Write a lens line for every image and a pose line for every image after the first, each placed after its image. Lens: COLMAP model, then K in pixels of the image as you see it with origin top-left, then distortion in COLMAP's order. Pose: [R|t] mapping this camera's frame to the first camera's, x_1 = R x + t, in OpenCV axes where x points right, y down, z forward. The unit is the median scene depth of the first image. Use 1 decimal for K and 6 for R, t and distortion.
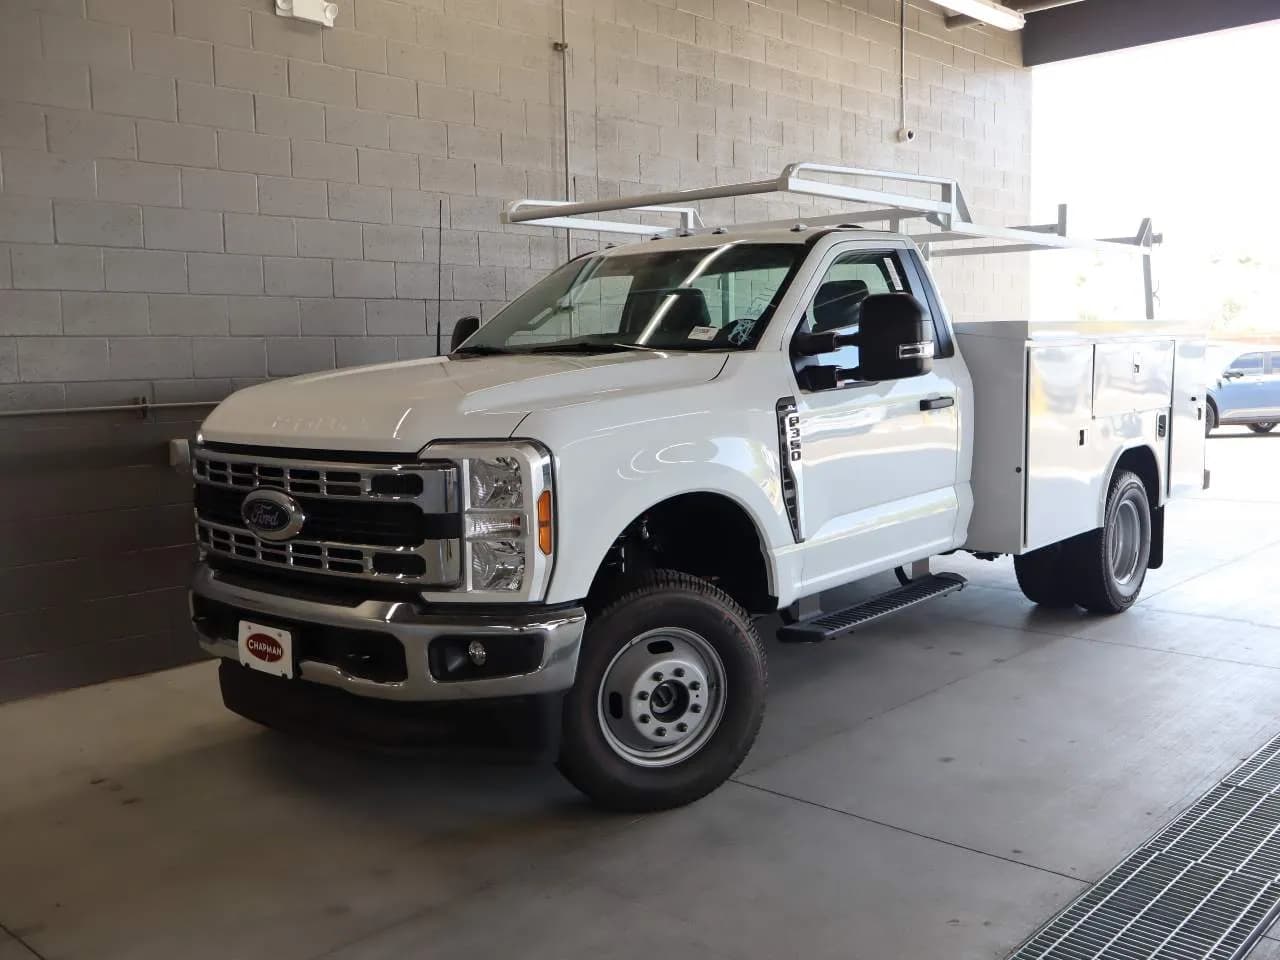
lens RADIAL K [[1220.0, 0, 625.4], [0, 1220.0, 487.0], [0, 0, 1]] dist [-0.008315, -0.006752]
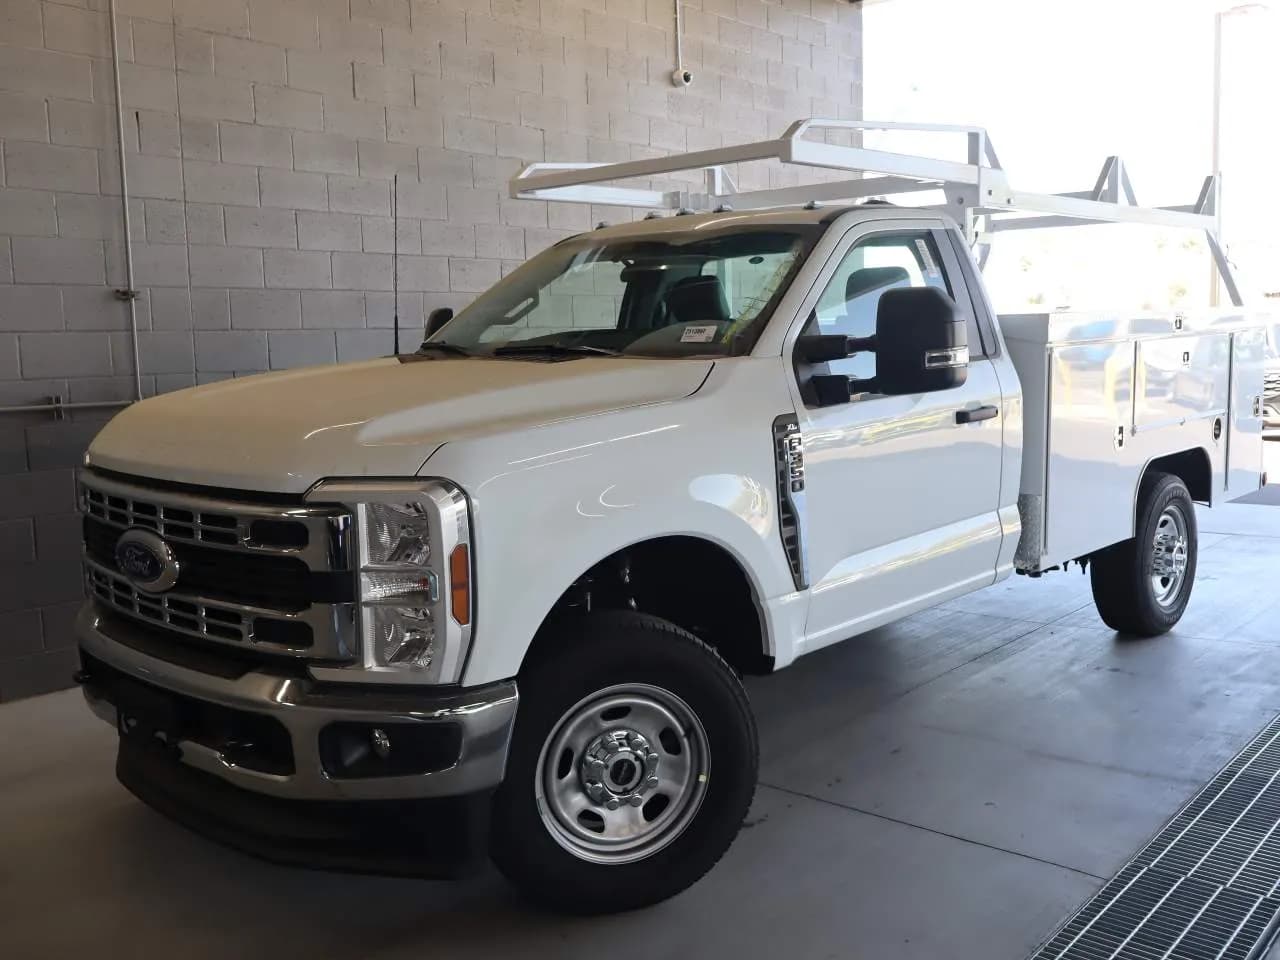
lens RADIAL K [[1220.0, 0, 625.4], [0, 1220.0, 487.0], [0, 0, 1]] dist [-0.008315, -0.006752]
pose [[0.998849, 0.007618, -0.047361, 0.064065], [-0.006590, 0.999740, 0.021819, -0.042510], [0.047515, -0.021482, 0.998640, 0.177103]]
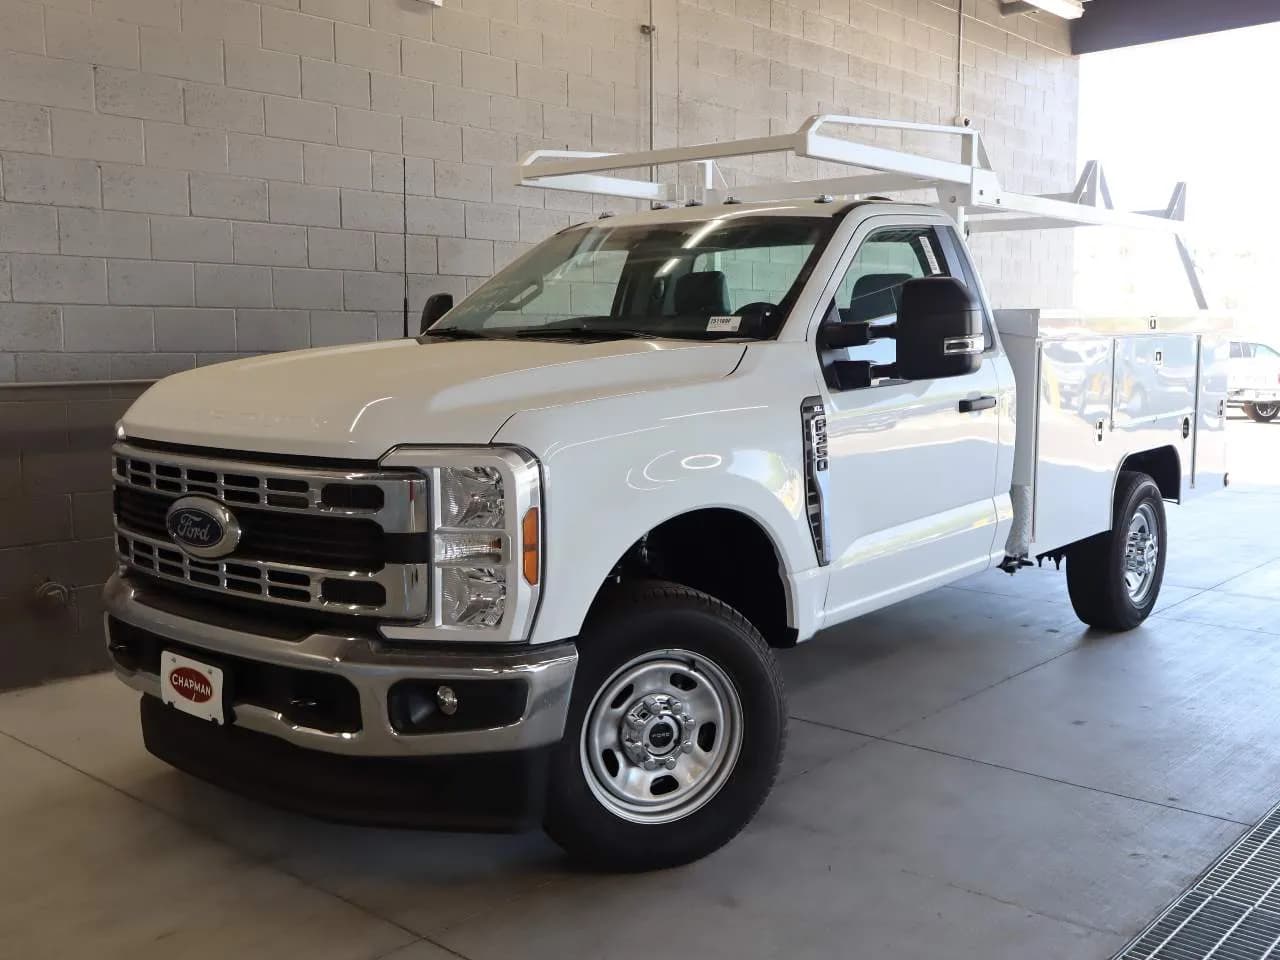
lens RADIAL K [[1289.5, 0, 634.2], [0, 1289.5, 484.0], [0, 0, 1]] dist [-0.002694, 0.004678]
pose [[0.999542, 0.017572, 0.024634, -0.014543], [-0.017794, 0.999803, 0.008846, -0.018207], [-0.024474, -0.009281, 0.999657, 0.097973]]
